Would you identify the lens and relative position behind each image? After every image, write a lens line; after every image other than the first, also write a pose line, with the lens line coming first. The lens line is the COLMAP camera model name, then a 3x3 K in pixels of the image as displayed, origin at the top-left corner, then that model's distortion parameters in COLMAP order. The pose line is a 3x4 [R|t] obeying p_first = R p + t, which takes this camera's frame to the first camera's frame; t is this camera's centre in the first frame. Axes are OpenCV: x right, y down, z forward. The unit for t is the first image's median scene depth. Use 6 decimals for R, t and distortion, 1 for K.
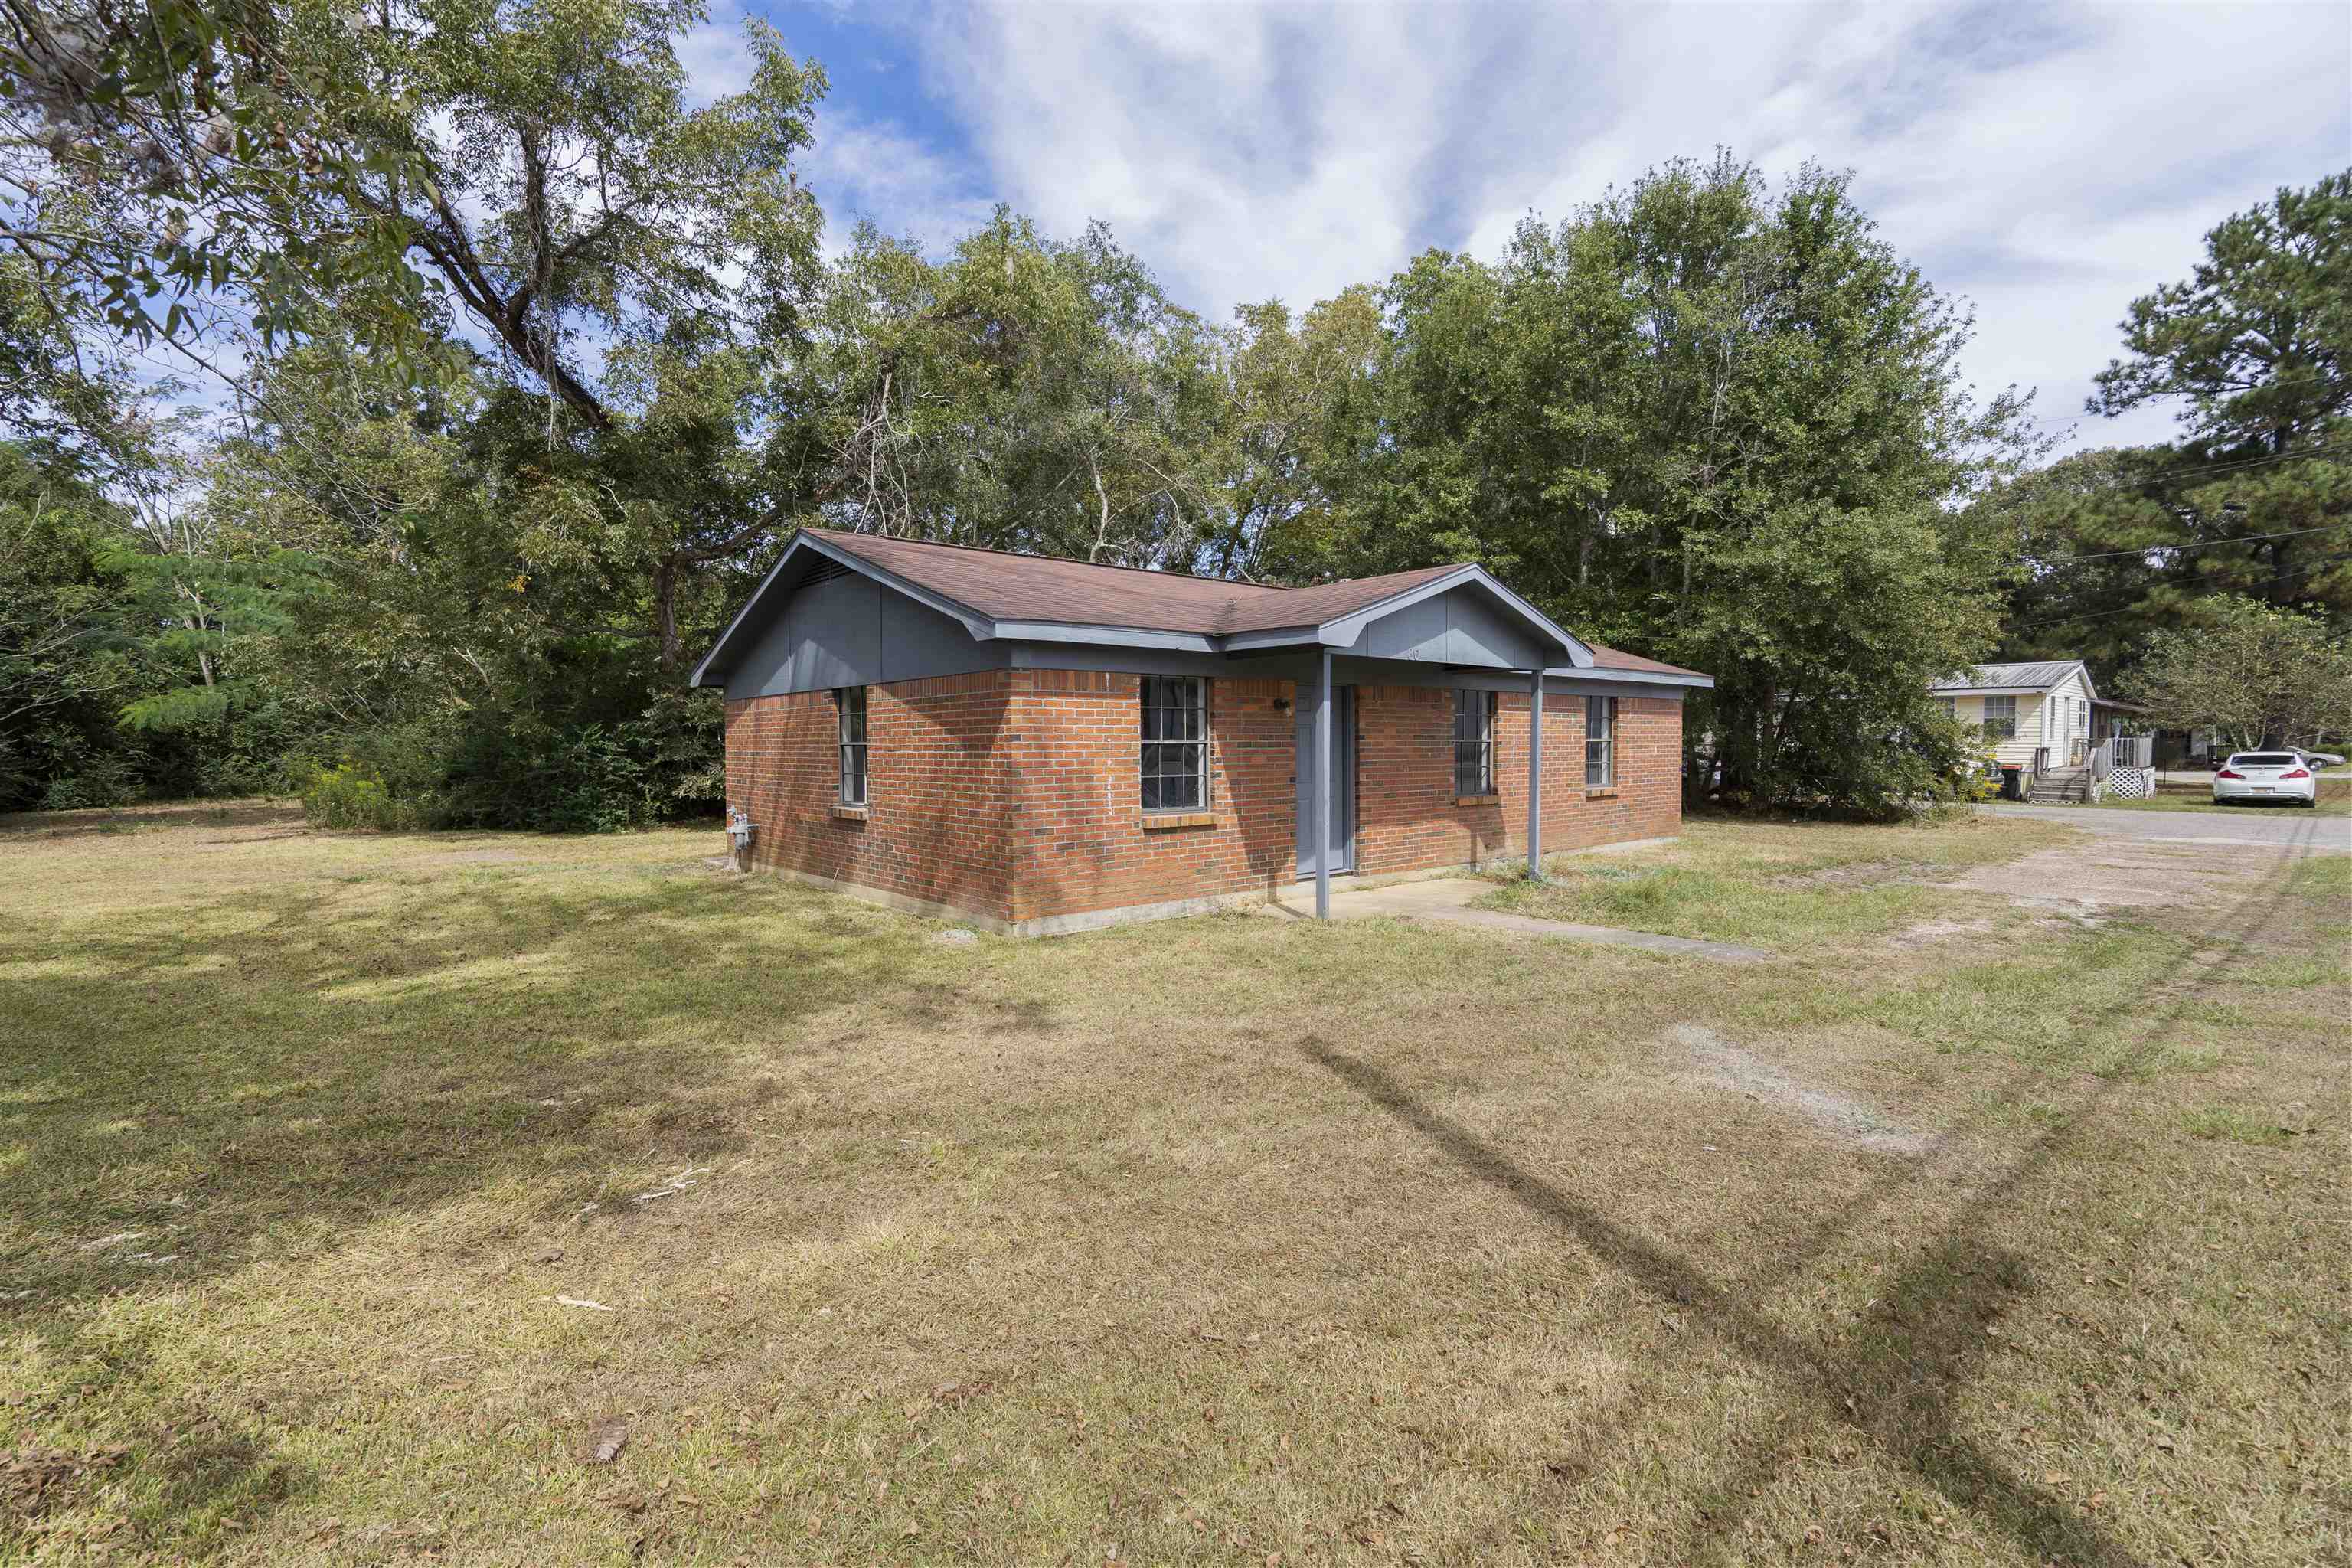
lens RADIAL K [[1083.4, 0, 1231.2], [0, 1083.4, 773.8], [0, 0, 1]] dist [-0.000428, 0.000033]
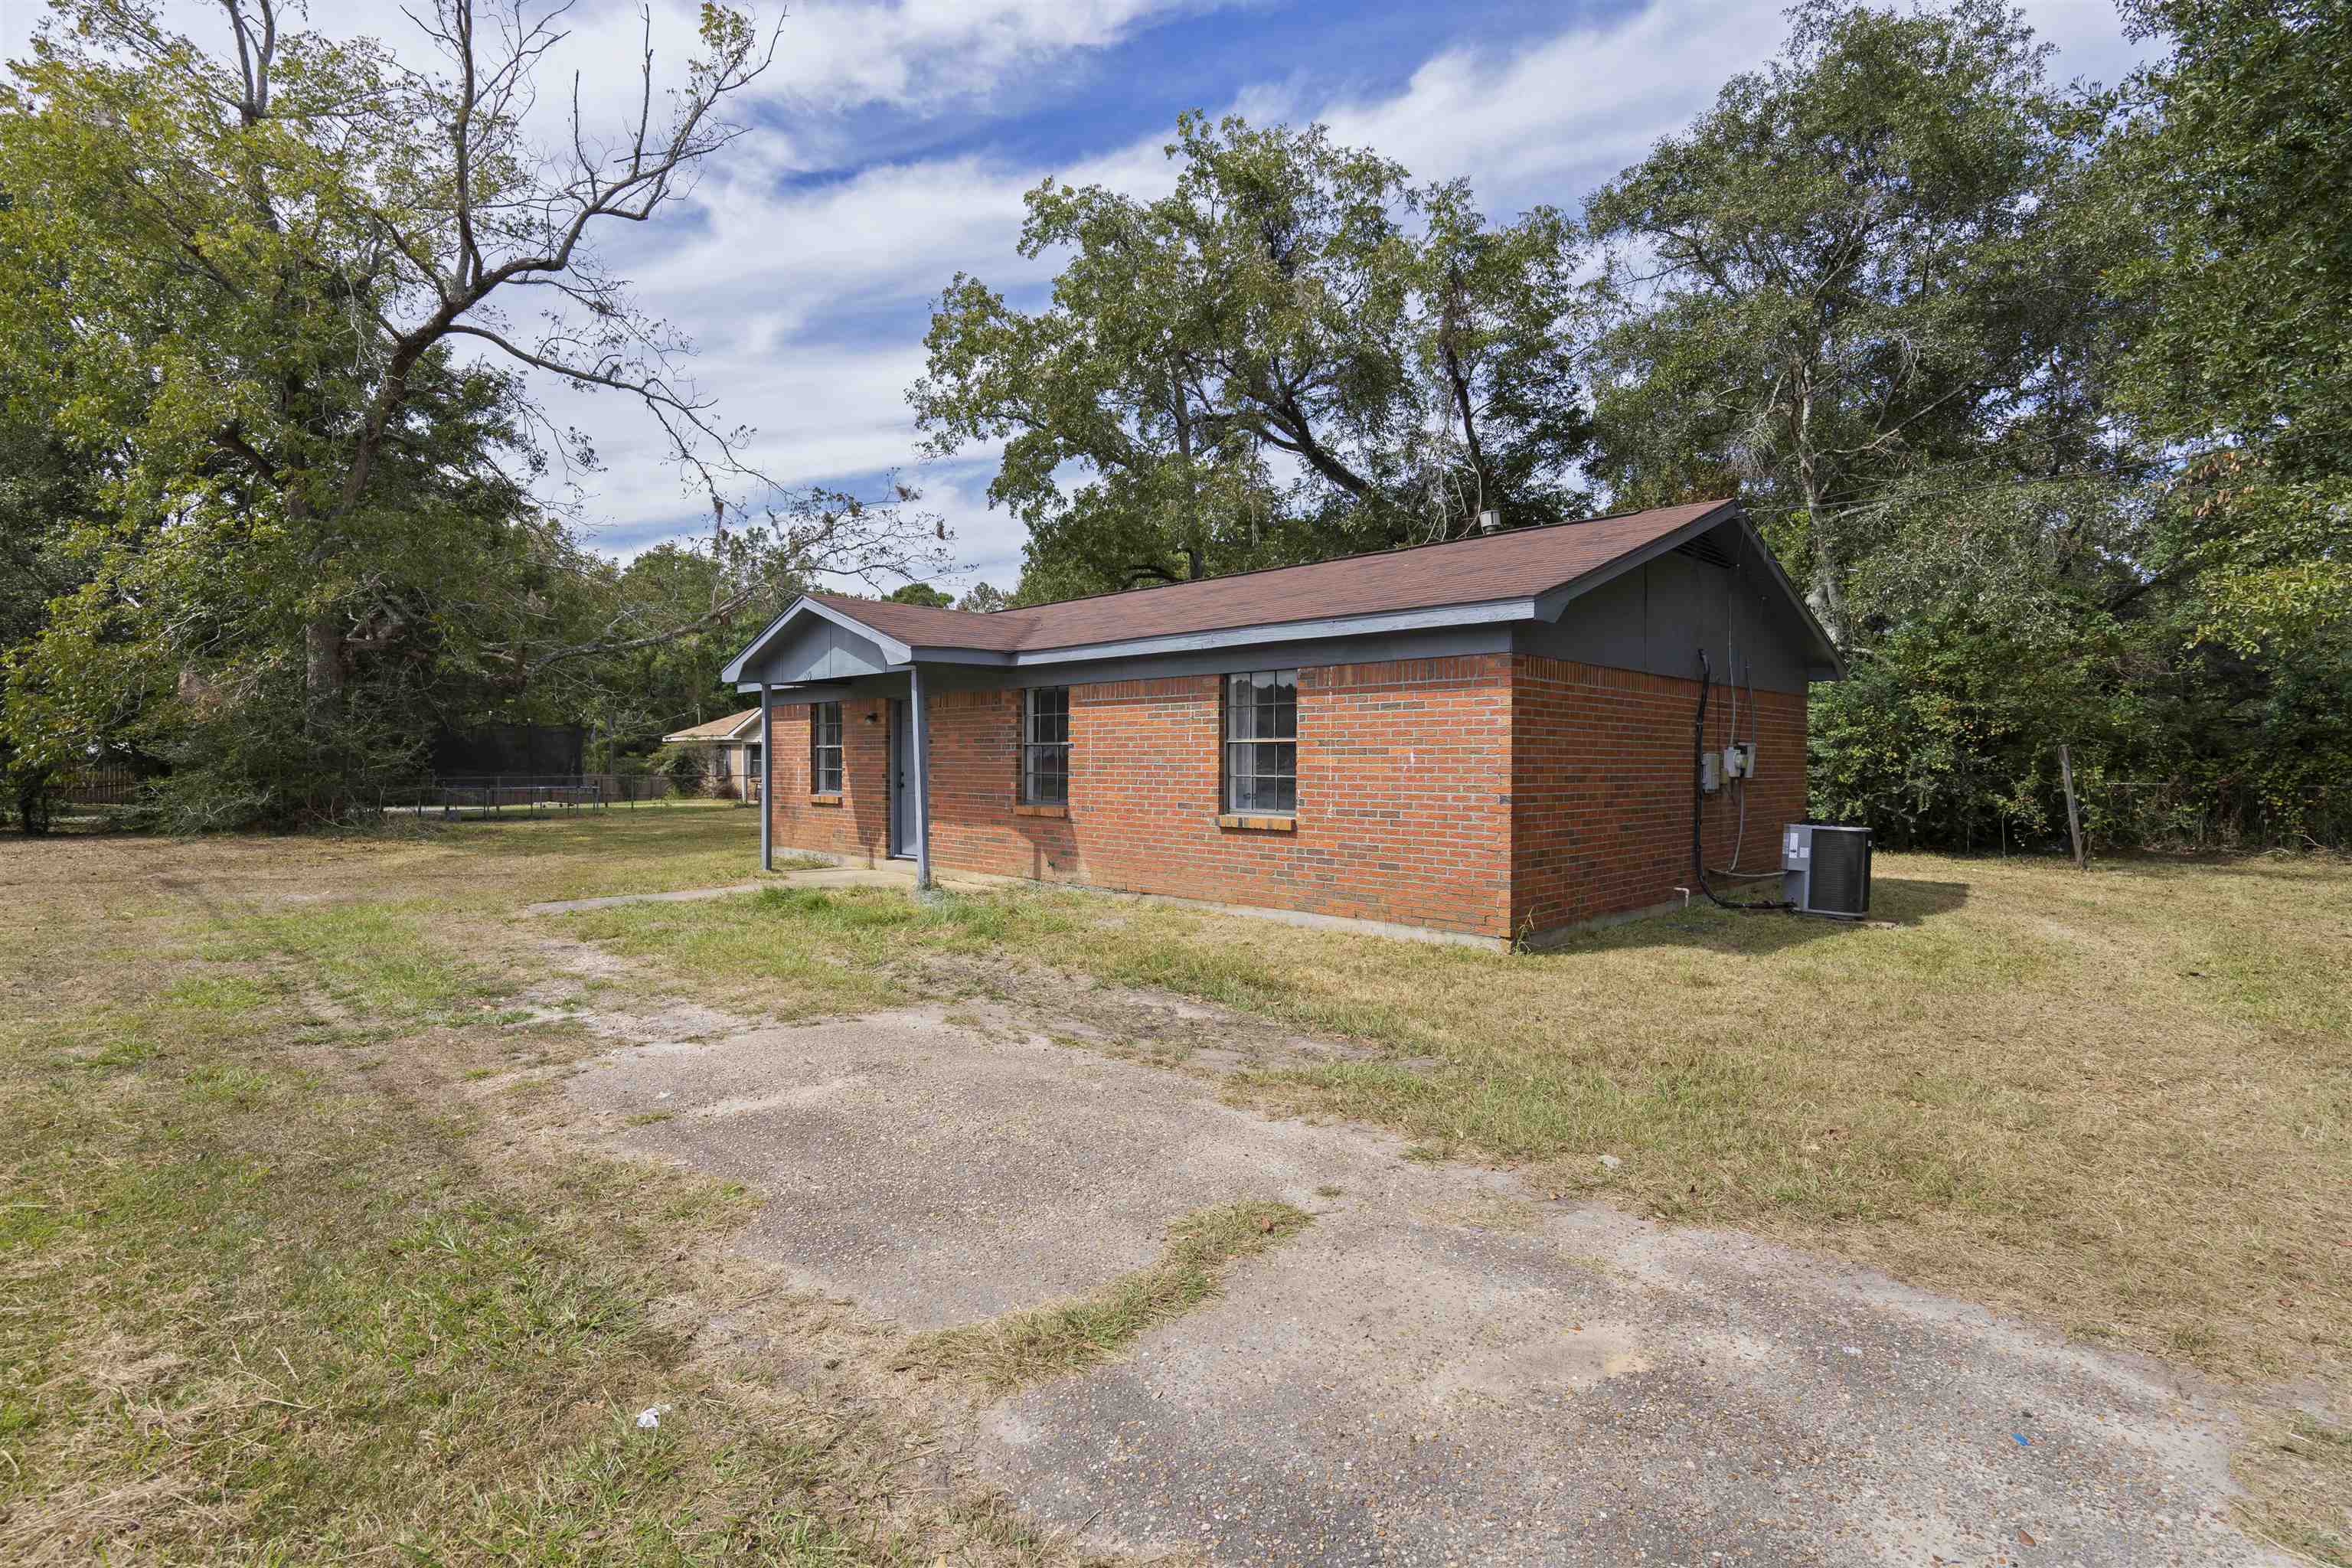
lens RADIAL K [[1083.4, 0, 1231.2], [0, 1083.4, 773.8], [0, 0, 1]] dist [-0.000428, 0.000033]
pose [[0.080130, 0.029439, -0.996350, 1.380720], [-0.019630, 0.999417, 0.027951, -0.041408], [0.996591, 0.017319, 0.080661, 1.331631]]
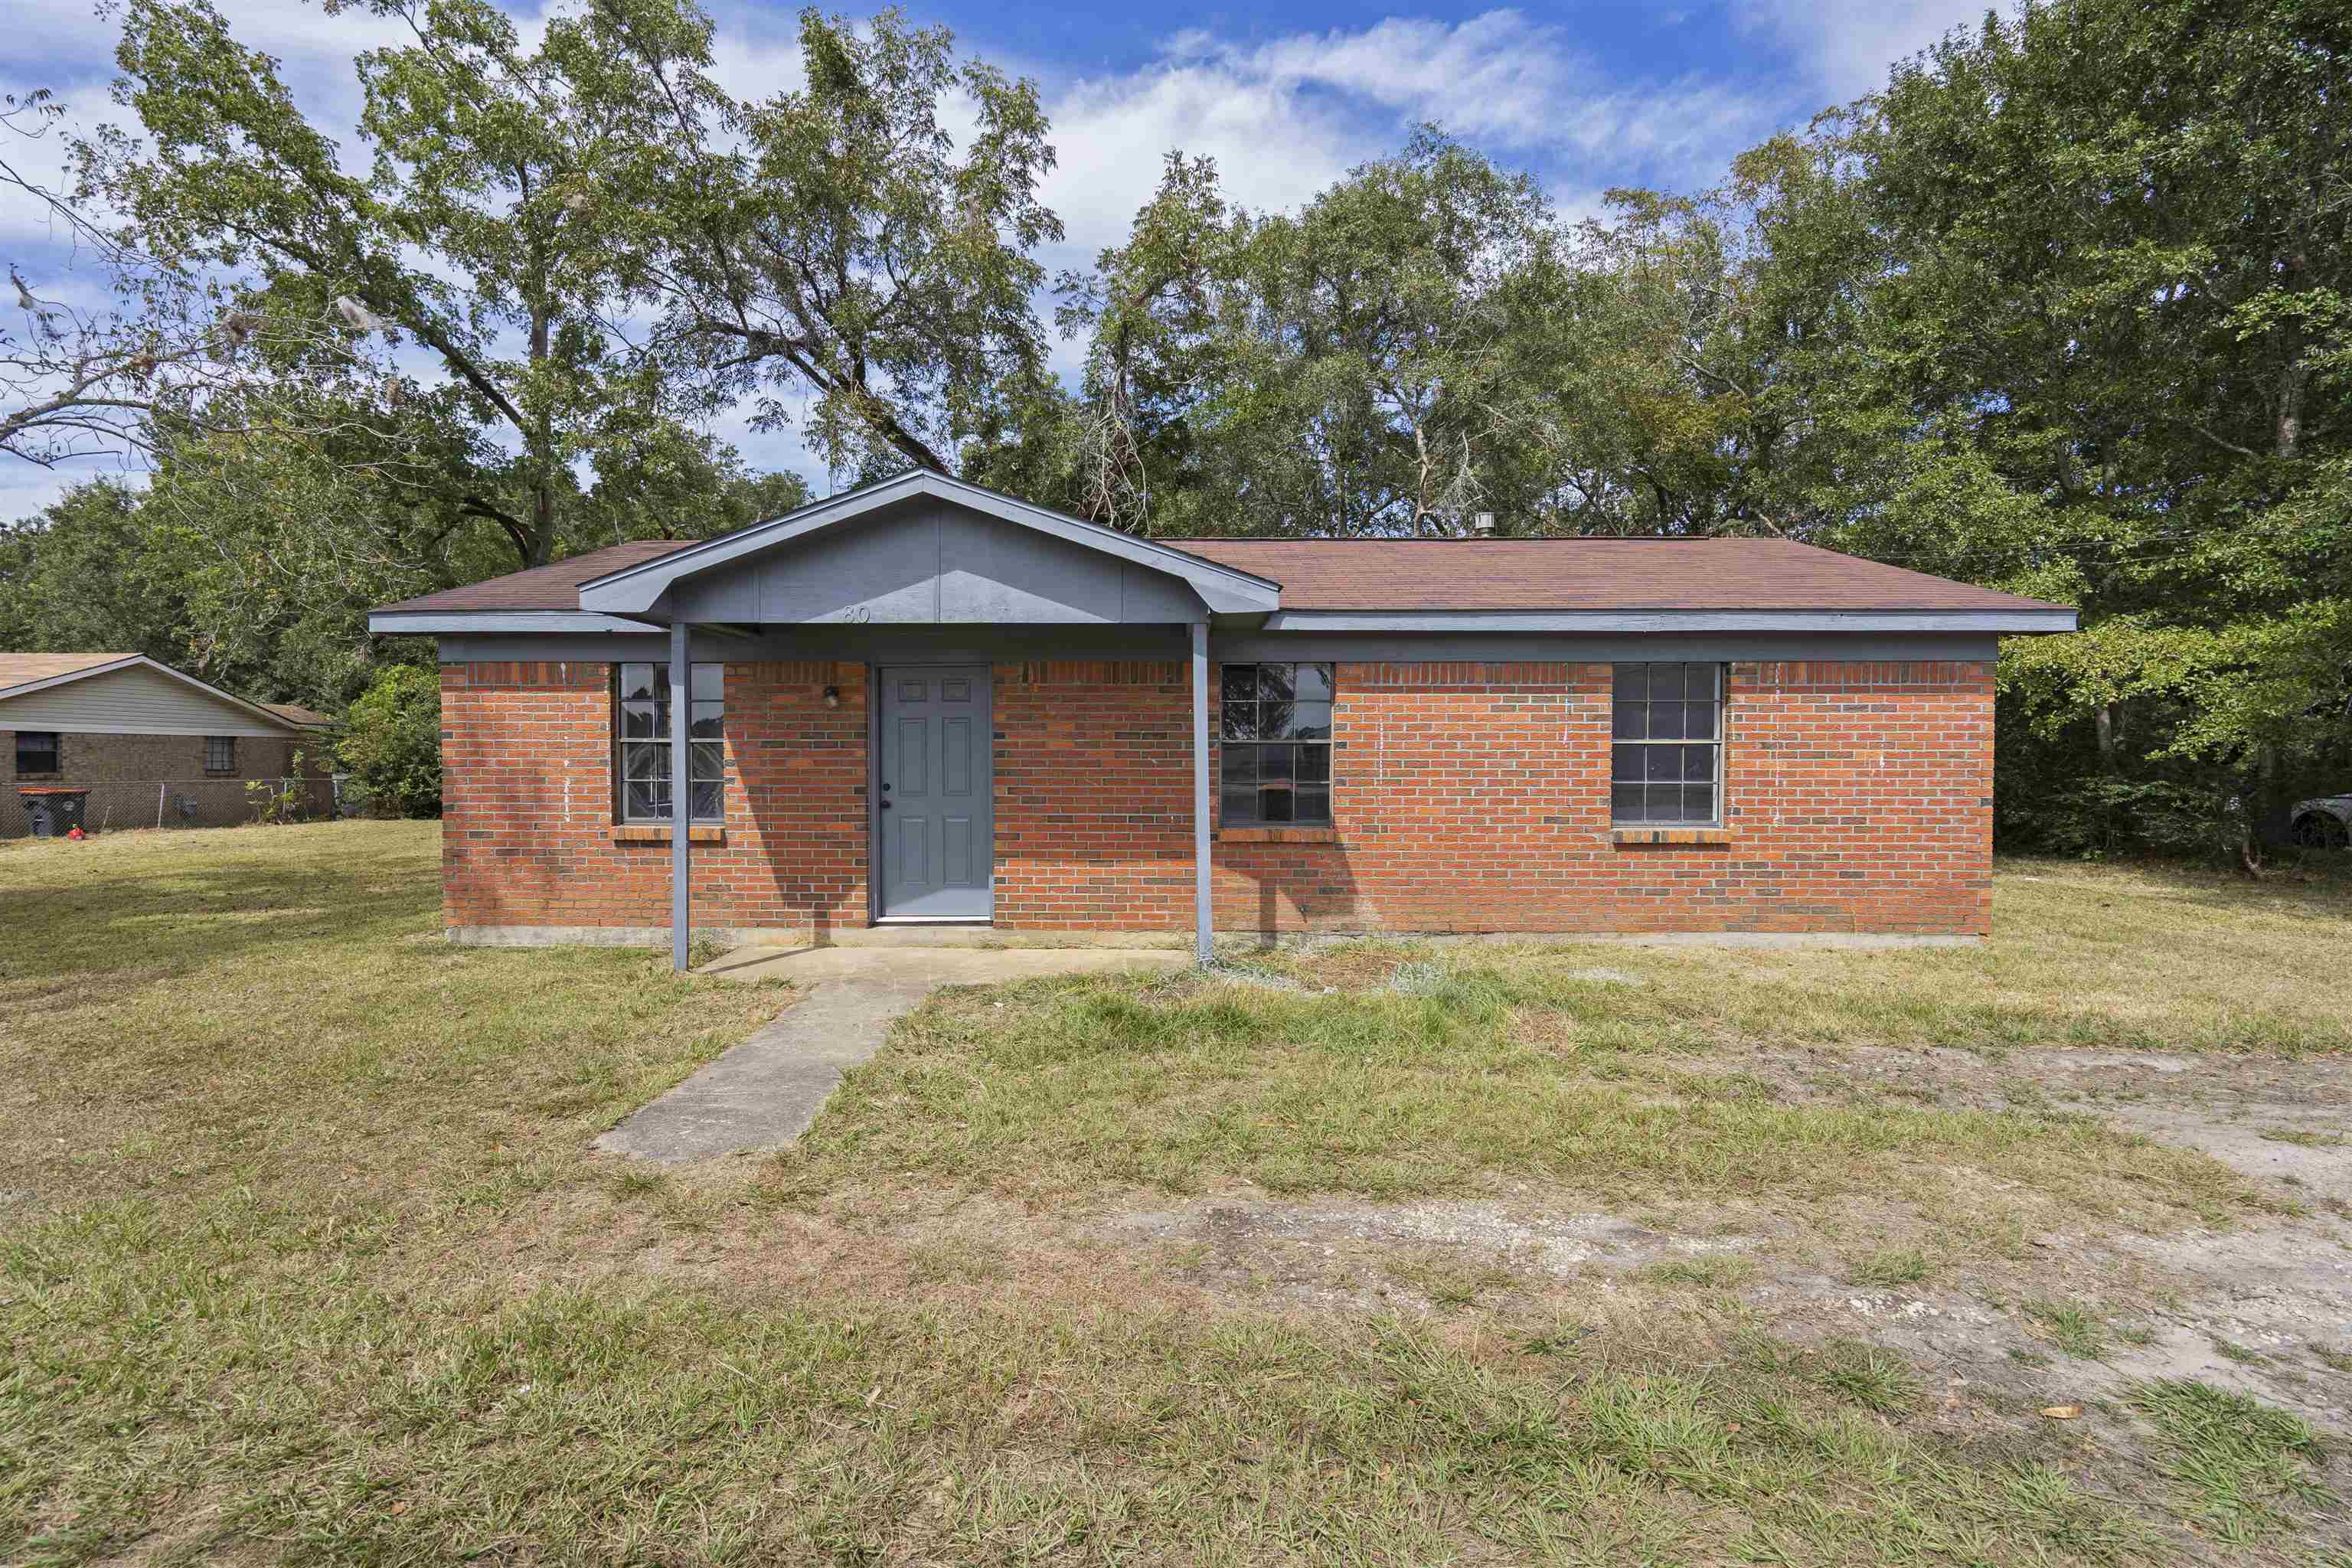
lens RADIAL K [[1005.7, 0, 1176.0], [0, 1005.7, 784.0], [0, 0, 1]] dist [0.001558, 0.000218]
pose [[0.727296, 0.035289, -0.685416, 0.722363], [-0.024675, 0.999376, 0.025271, -0.023284], [0.685880, -0.001467, 0.727713, 0.650216]]
